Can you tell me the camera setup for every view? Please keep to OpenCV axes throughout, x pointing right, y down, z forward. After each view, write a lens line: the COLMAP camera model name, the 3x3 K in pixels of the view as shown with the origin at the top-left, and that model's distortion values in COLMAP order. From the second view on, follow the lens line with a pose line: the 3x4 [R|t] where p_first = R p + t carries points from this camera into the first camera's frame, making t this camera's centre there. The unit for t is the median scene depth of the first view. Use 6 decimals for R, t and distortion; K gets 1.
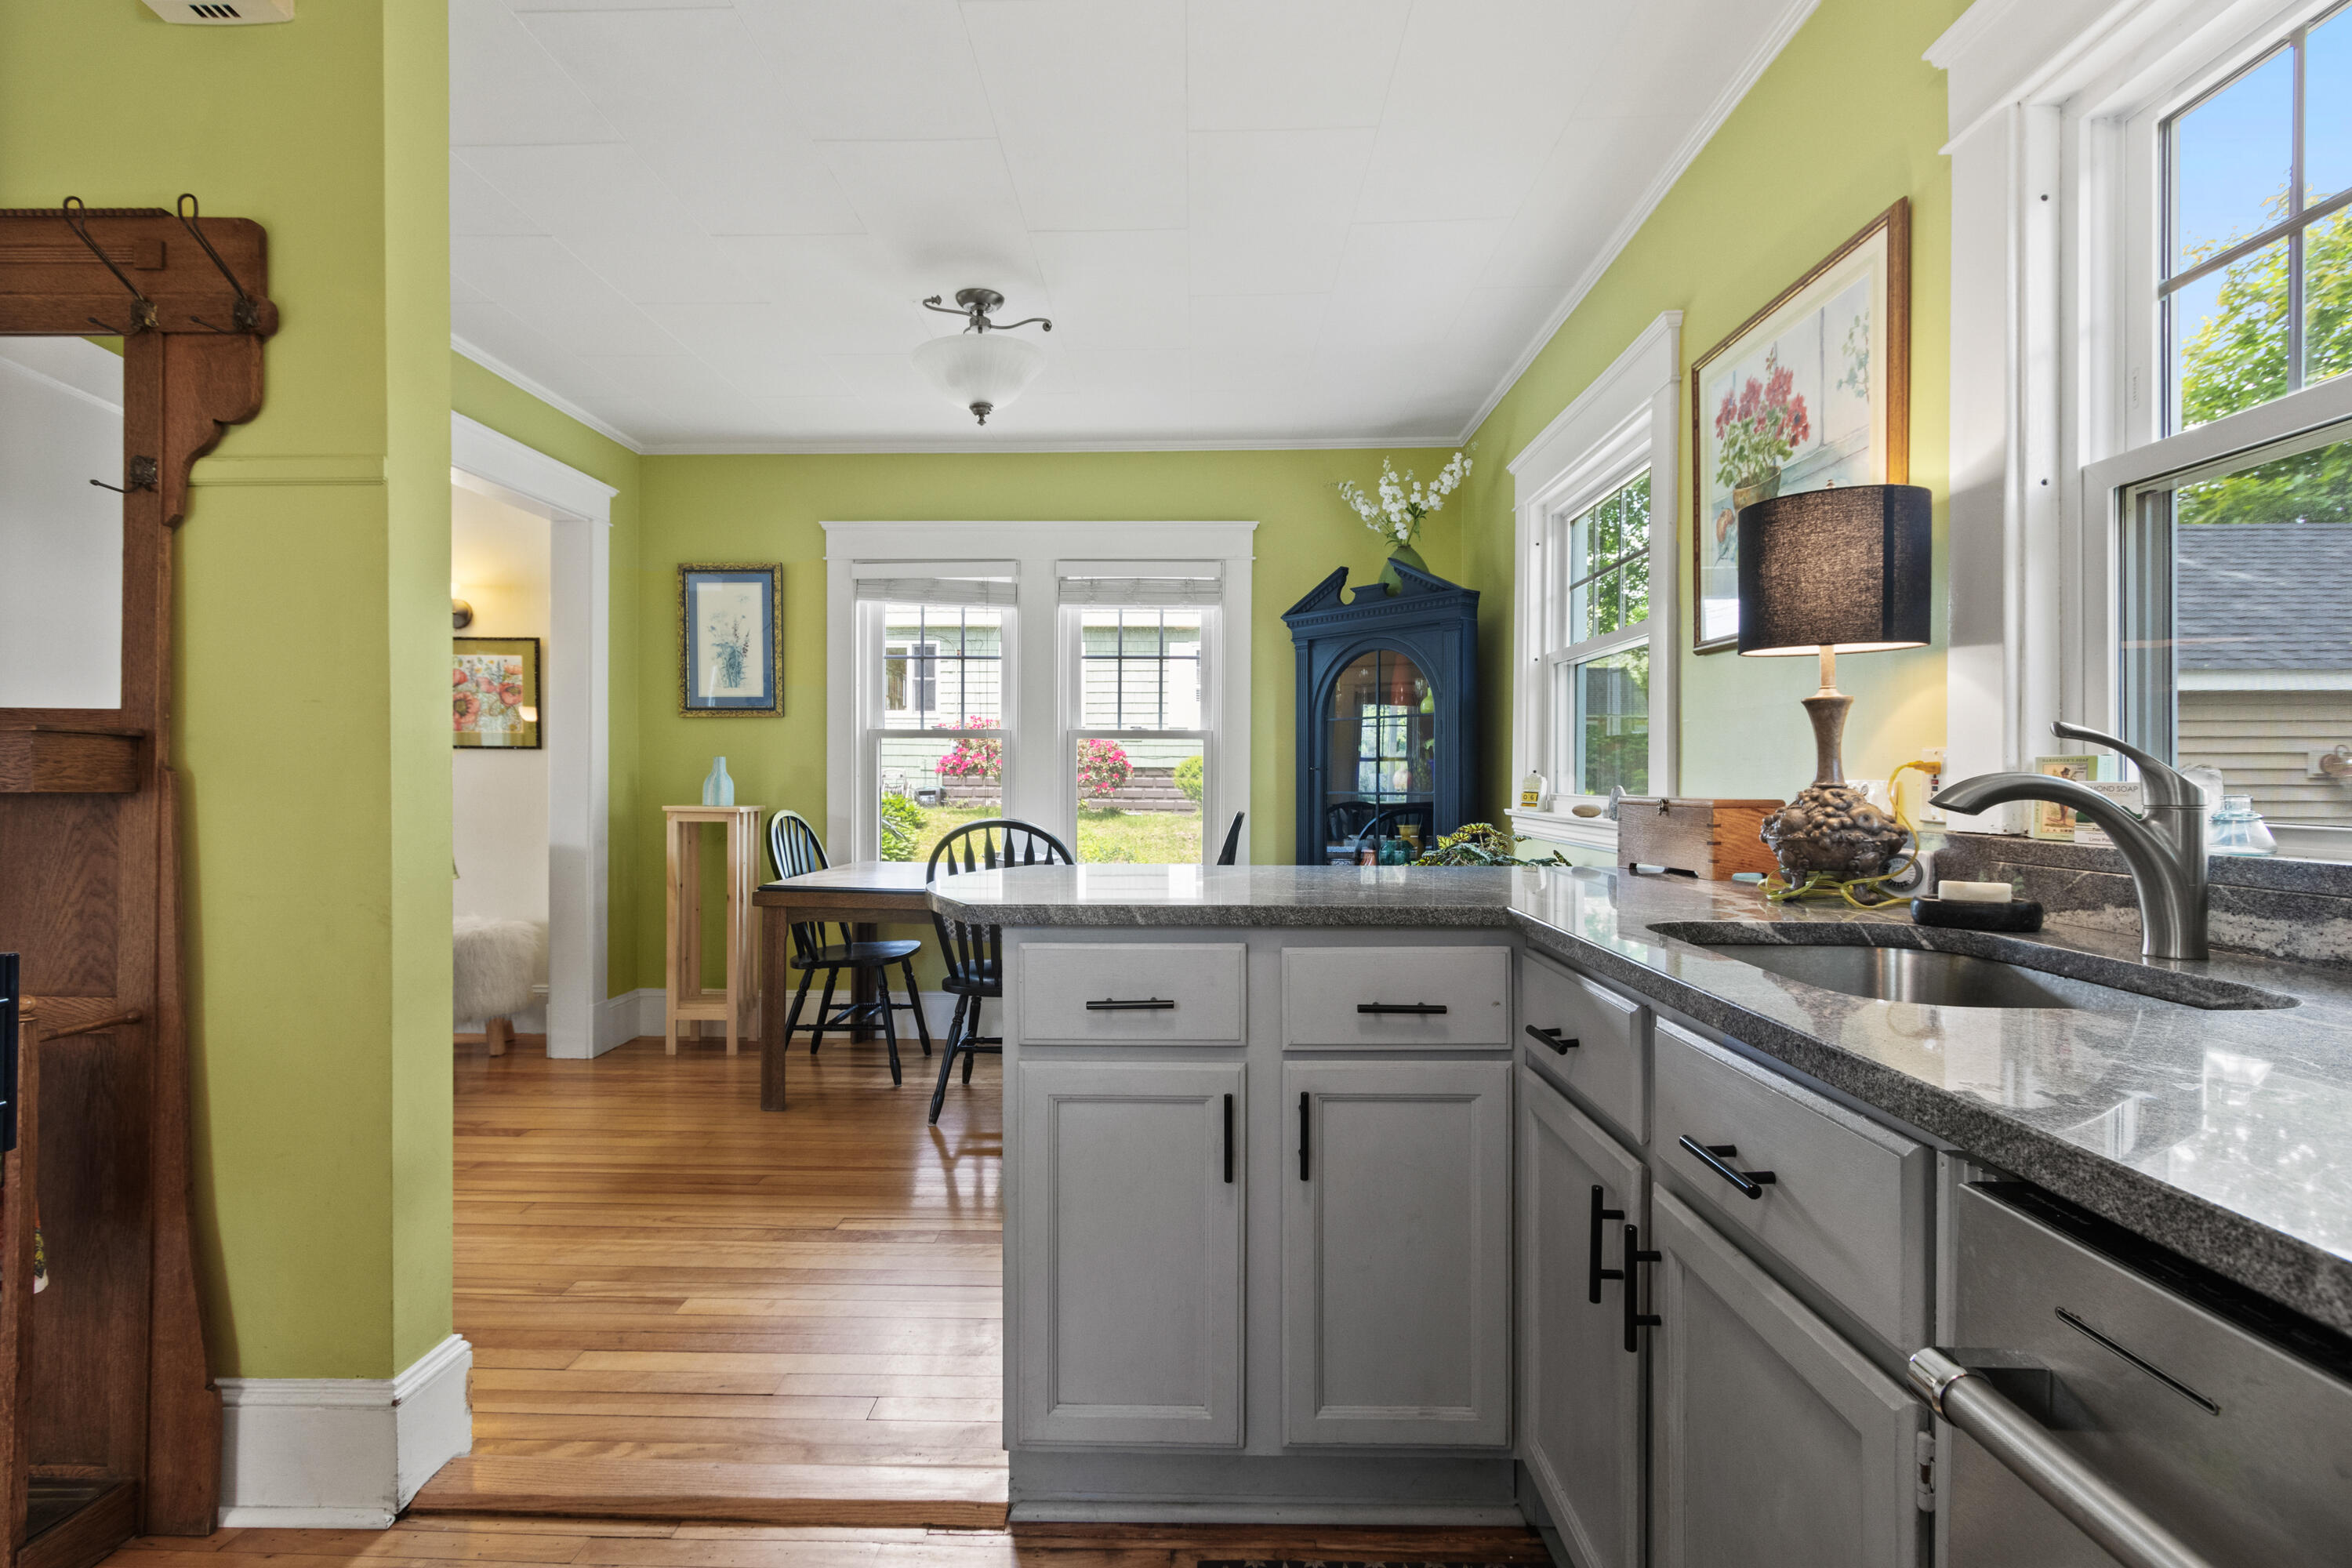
lens RADIAL K [[1107.4, 0, 1163.0], [0, 1107.4, 789.3], [0, 0, 1]] dist [0.002193, -0.000027]
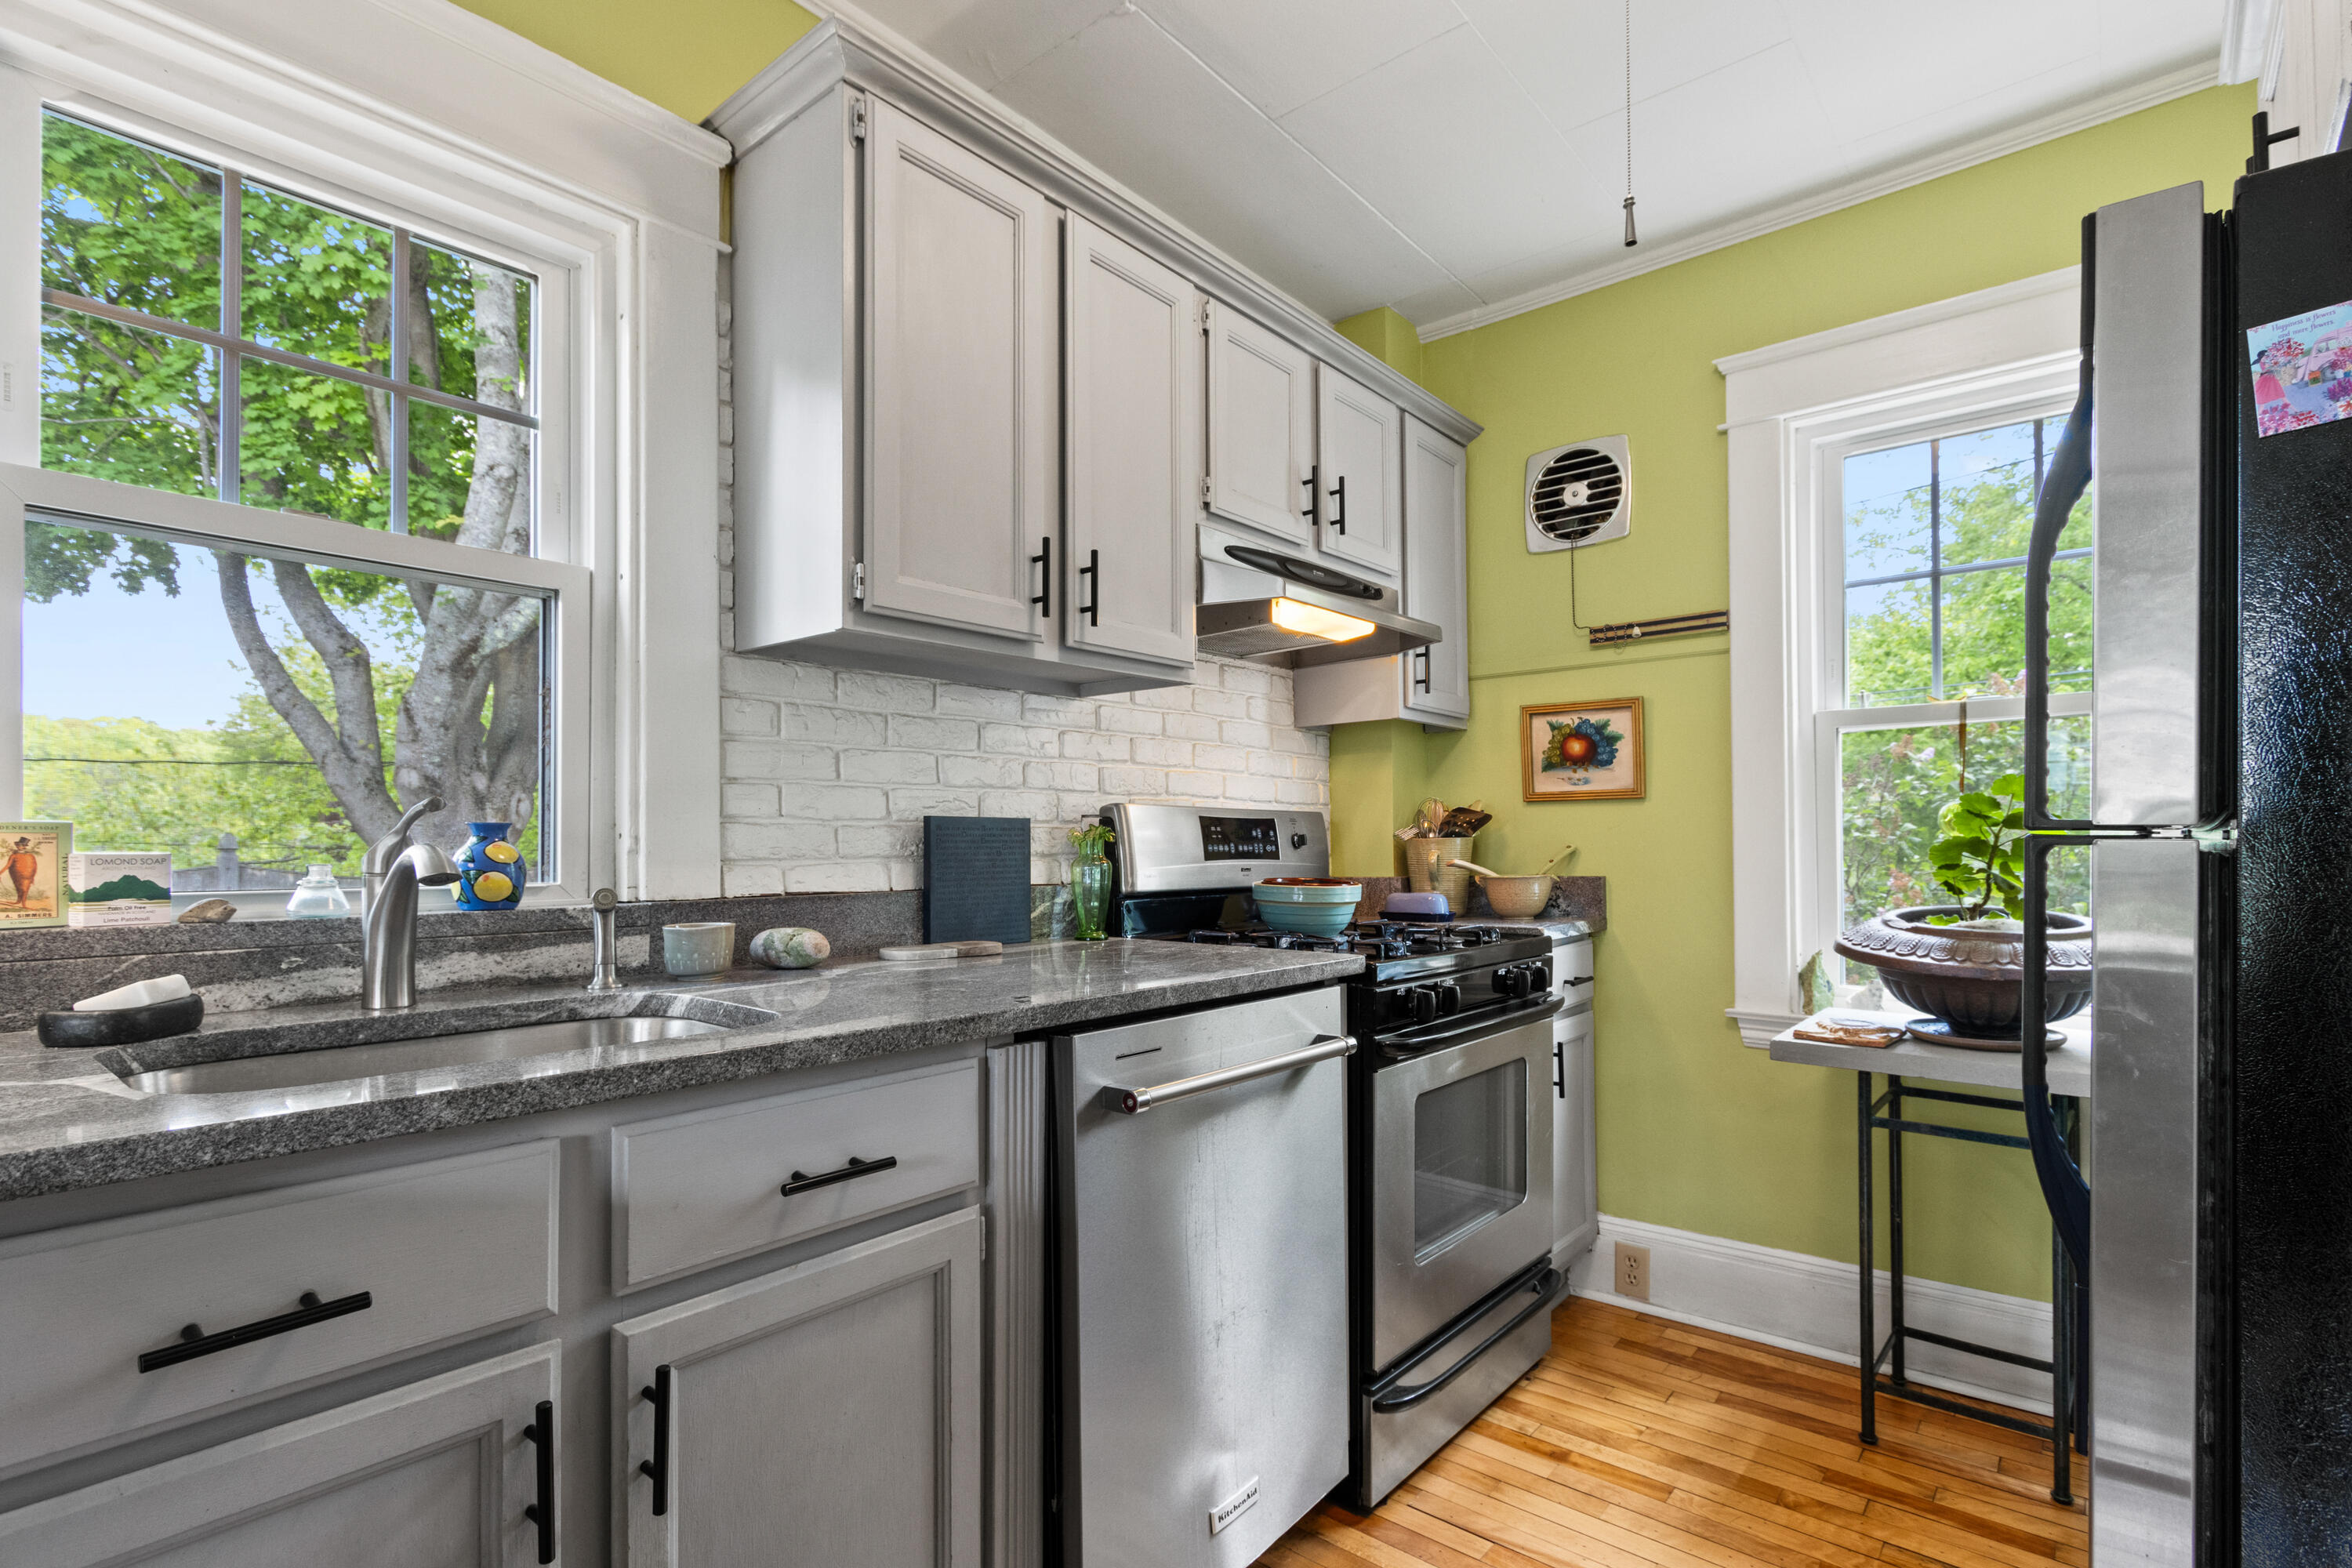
lens RADIAL K [[1128.9, 0, 1167.1], [0, 1128.9, 822.7], [0, 0, 1]] dist [0.005610, 0.000201]
pose [[-0.780125, 0.011434, 0.625519, -0.119323], [0.006637, 0.999928, -0.010001, -0.005474], [-0.625589, -0.003650, -0.780144, 0.387052]]
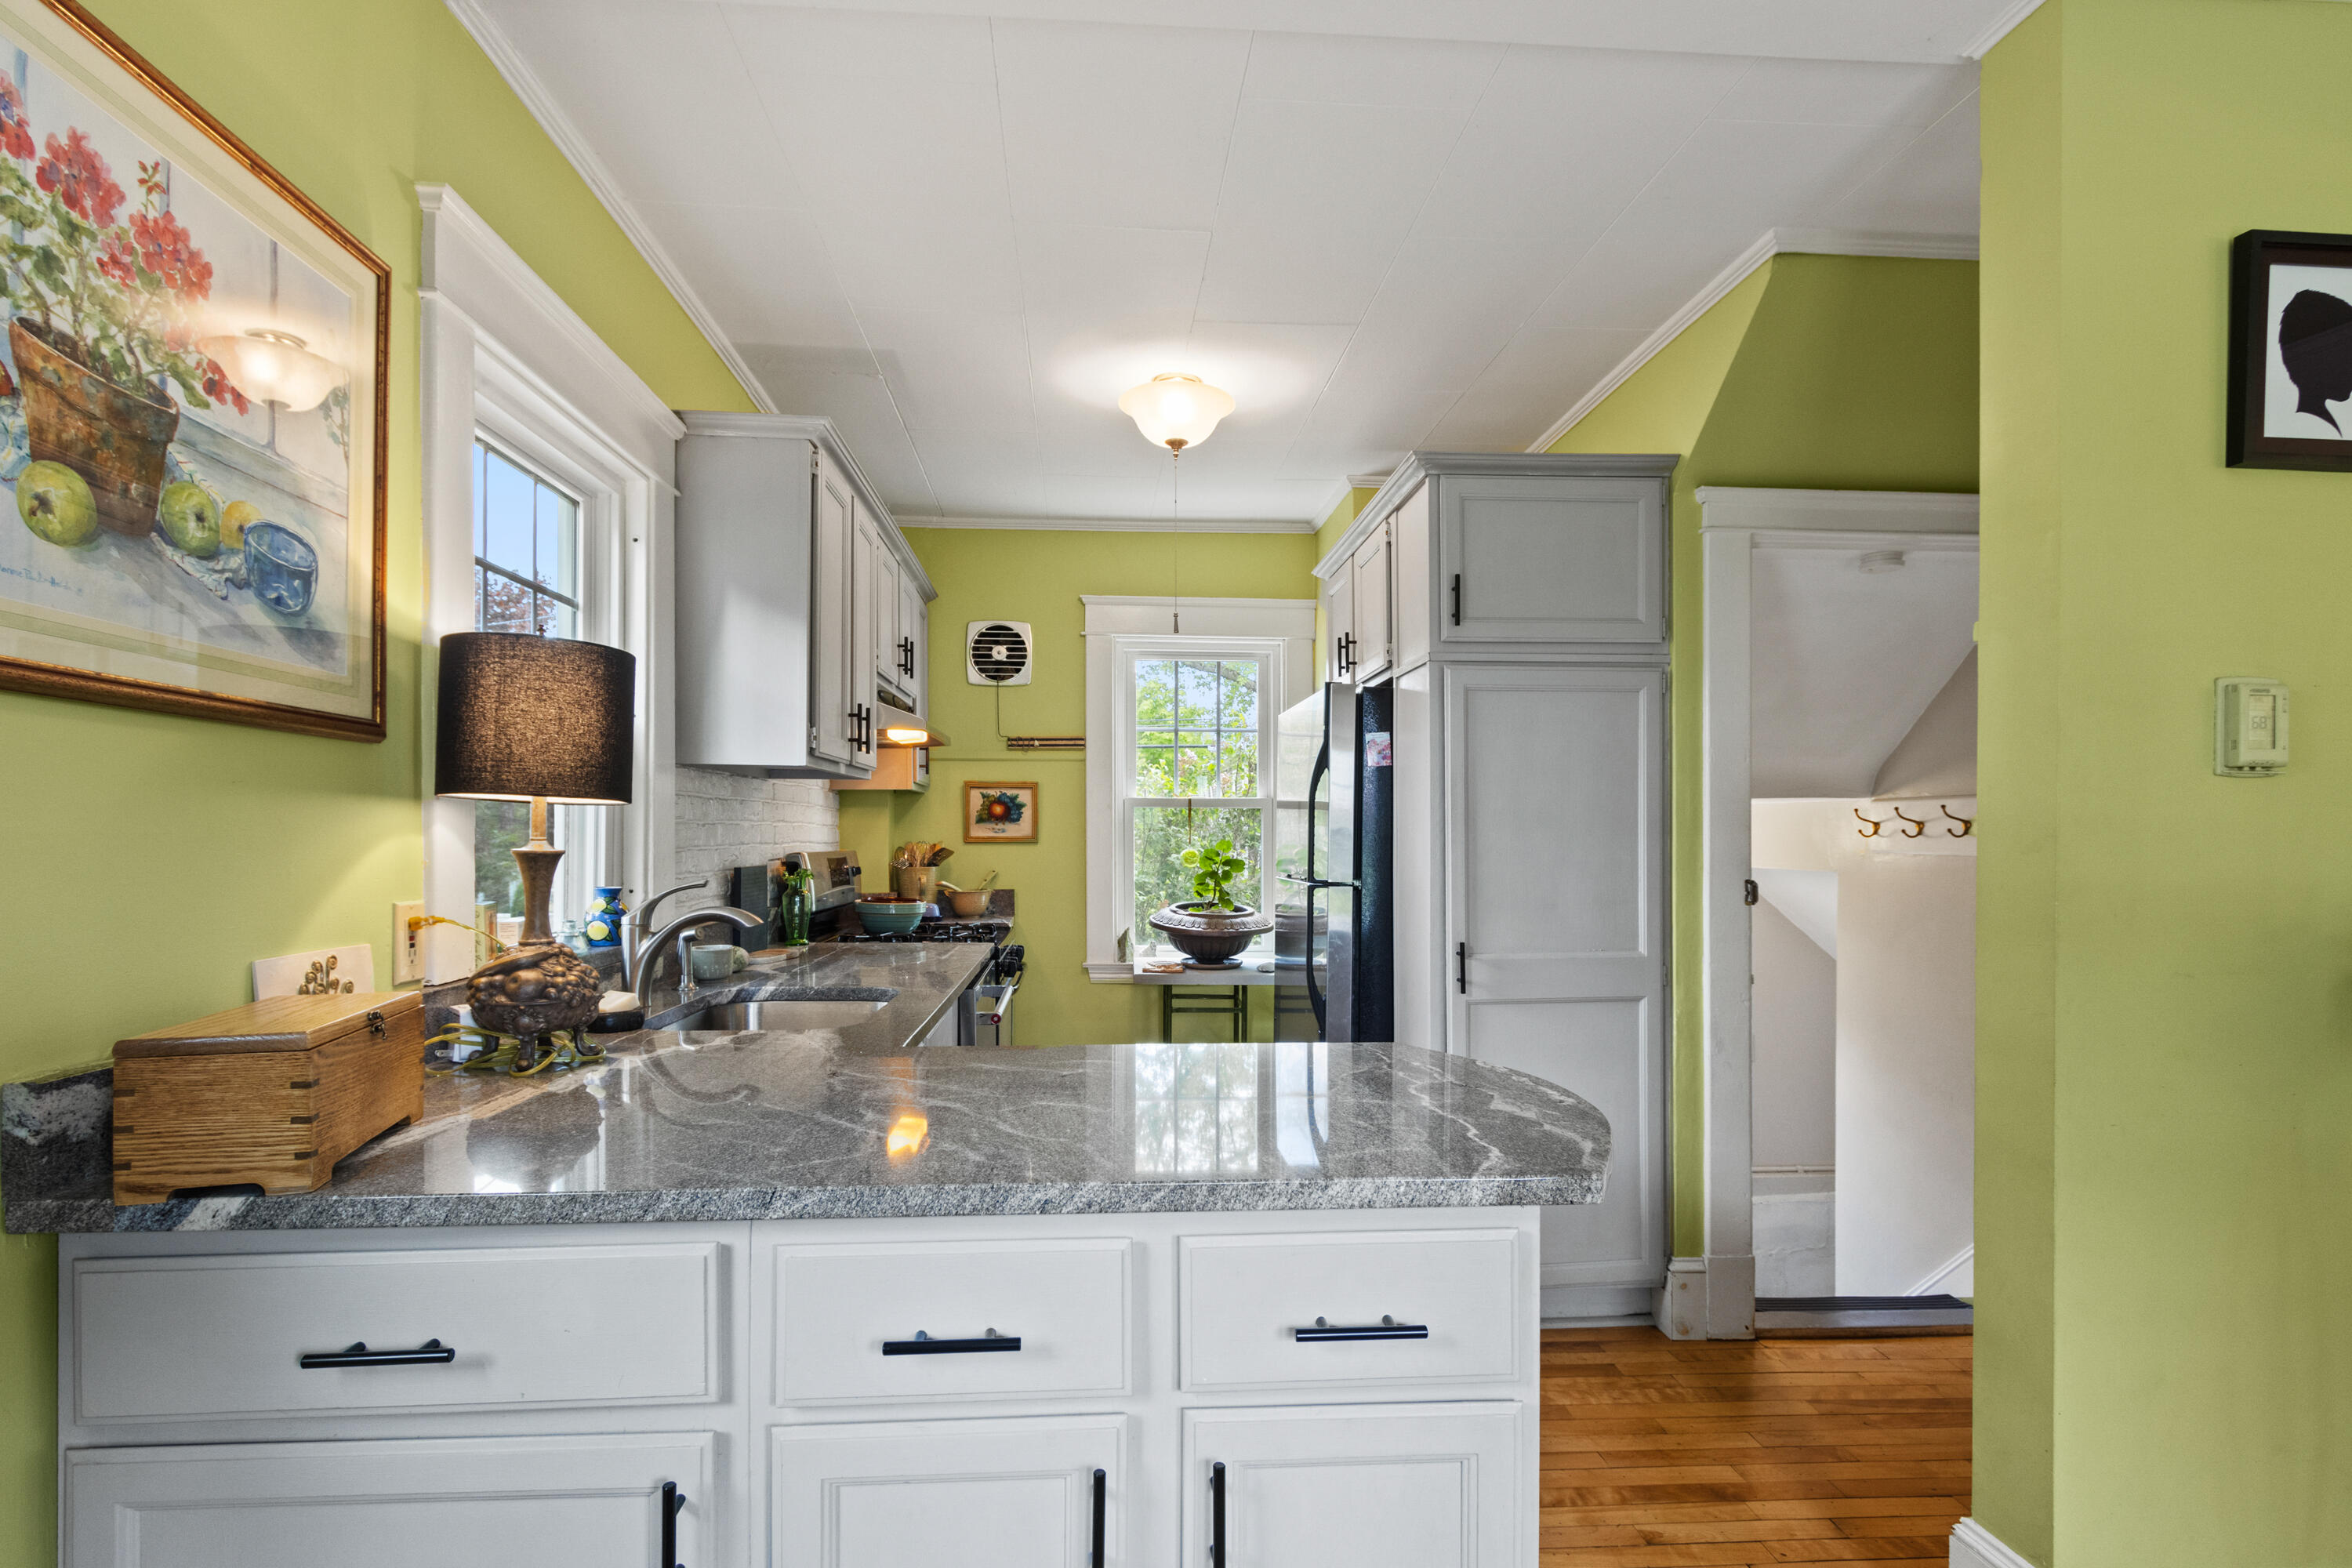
lens RADIAL K [[1117.2, 0, 1168.6], [0, 1117.2, 830.4], [0, 0, 1]] dist [0.001665, 0.000226]
pose [[-0.994574, -0.008683, -0.103673, 0.062253], [-0.009328, 0.999940, 0.005735, -0.043868], [0.103617, 0.006671, -0.994595, 0.807189]]
